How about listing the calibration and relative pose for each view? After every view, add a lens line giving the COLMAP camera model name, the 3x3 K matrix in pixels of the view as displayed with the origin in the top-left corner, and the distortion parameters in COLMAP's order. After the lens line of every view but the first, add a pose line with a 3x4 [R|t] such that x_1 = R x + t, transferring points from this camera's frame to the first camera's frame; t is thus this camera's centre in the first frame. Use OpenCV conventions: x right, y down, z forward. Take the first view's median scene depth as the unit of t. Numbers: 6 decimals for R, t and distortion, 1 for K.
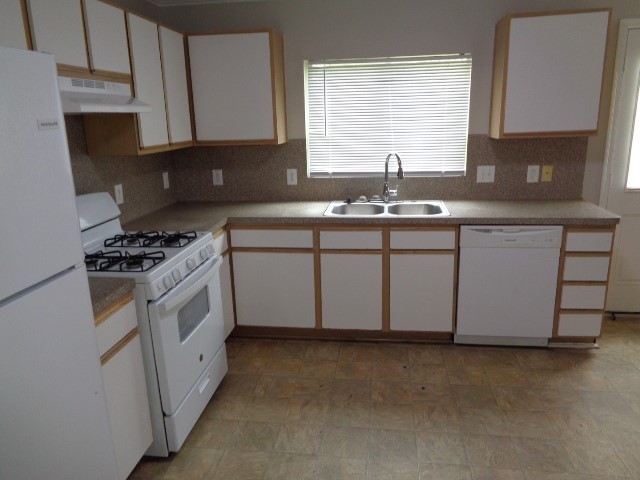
lens RADIAL K [[484.8, 0, 325.4], [0, 484.8, 238.7], [0, 0, 1]] dist [0.007425, 0.003635]
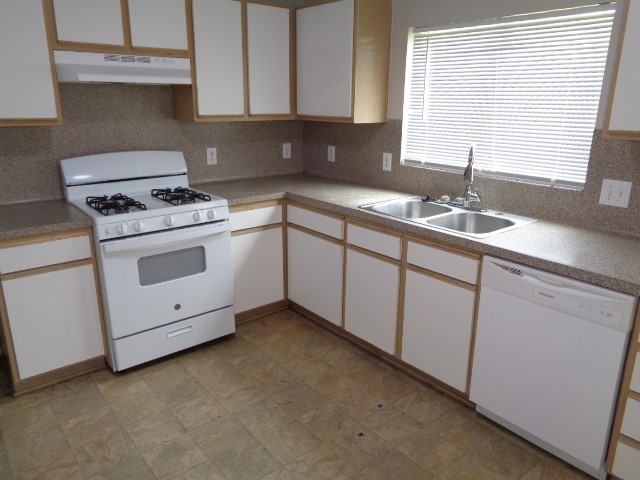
lens RADIAL K [[484.8, 0, 321.4], [0, 484.8, 241.6], [0, 0, 1]] dist [0.007425, 0.003635]
pose [[0.727128, 0.227978, -0.647542, 0.525495], [-0.196066, 0.972925, 0.122372, -0.080427], [0.657908, 0.037981, 0.752140, 0.288953]]
